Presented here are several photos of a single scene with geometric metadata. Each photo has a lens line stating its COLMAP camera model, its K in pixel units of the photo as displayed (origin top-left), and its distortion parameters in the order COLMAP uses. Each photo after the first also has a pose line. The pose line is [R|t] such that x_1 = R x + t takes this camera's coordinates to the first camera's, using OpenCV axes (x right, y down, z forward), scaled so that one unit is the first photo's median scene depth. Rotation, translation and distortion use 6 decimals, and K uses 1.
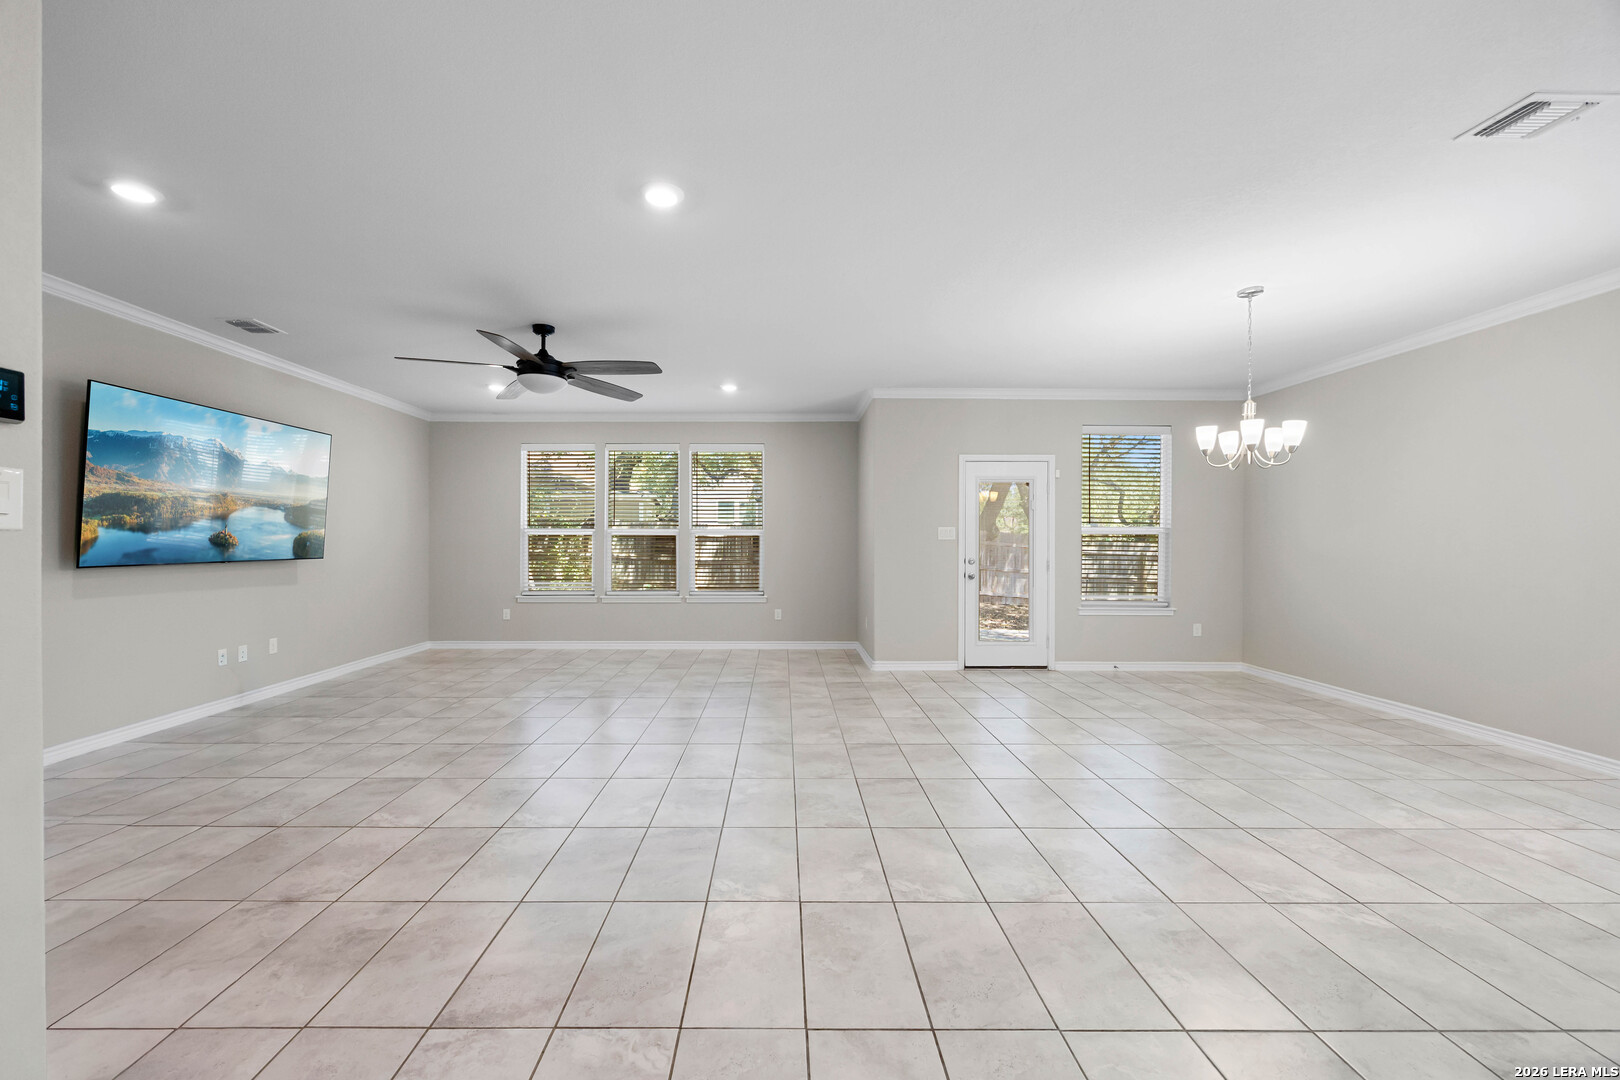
lens RADIAL K [[662.7, 0, 790.1], [0, 662.7, 544.8], [0, 0, 1]] dist [0.007593, 0.000149]
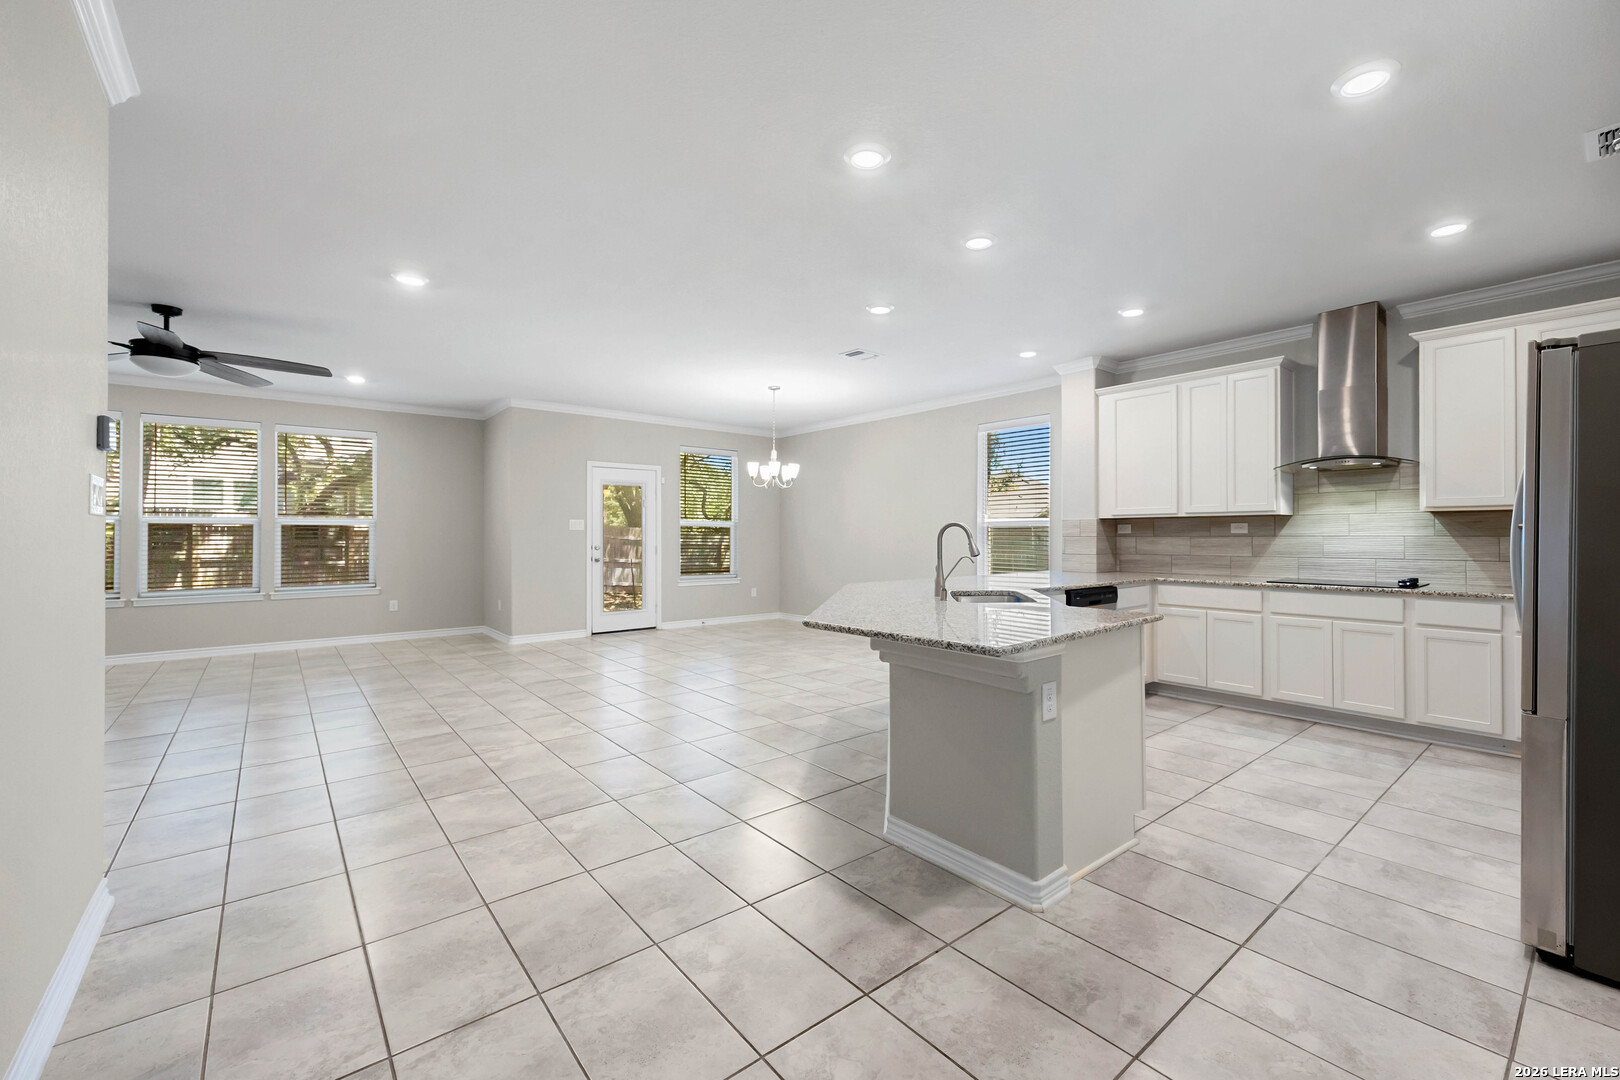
lens RADIAL K [[664.7, 0, 809.9], [0, 664.7, 542.7], [0, 0, 1]] dist [-0.002981, 0.000073]
pose [[0.812021, -0.007241, 0.583583, -0.177237], [0.003091, 0.999962, 0.008106, 0.009465], [-0.583620, -0.004778, 0.812013, -0.331693]]
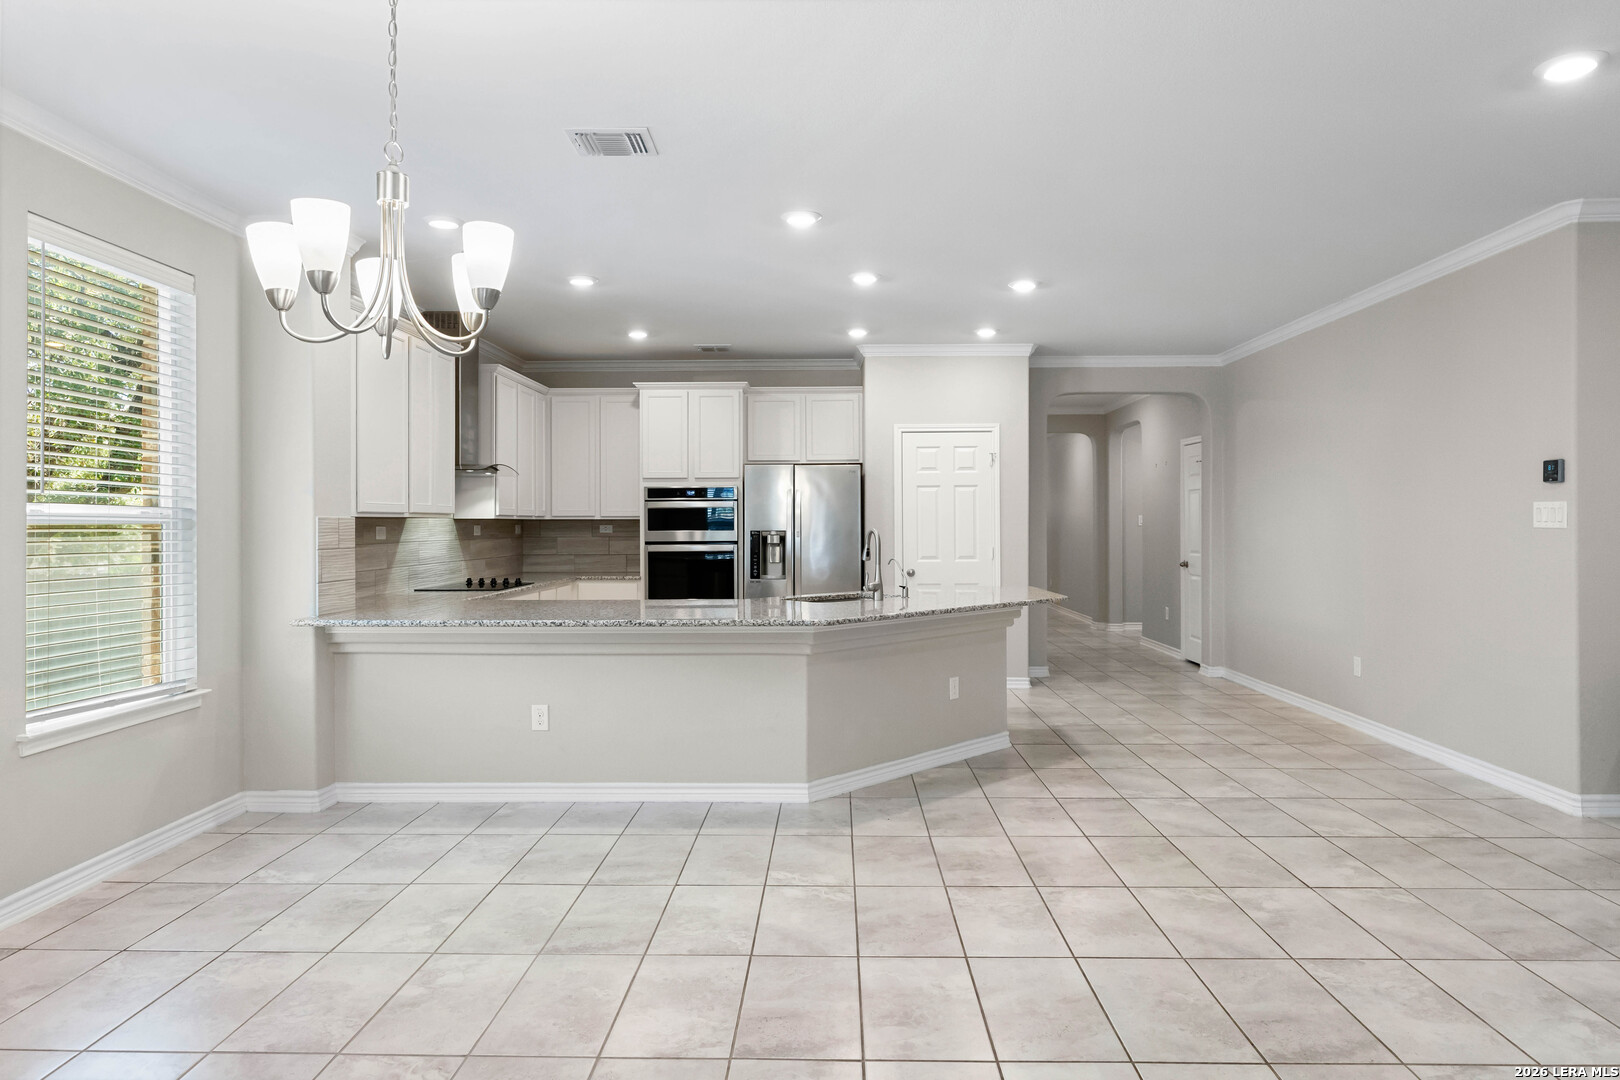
lens RADIAL K [[1031.5, 0, 811.5], [0, 1031.5, 517.7], [0, 0, 1]] dist [-0.023339, -0.000055]
pose [[-0.999495, 0.001294, 0.031761, 0.321255], [0.001273, 0.999999, -0.000690, -0.014955], [-0.031762, -0.000650, -0.999495, 1.140841]]
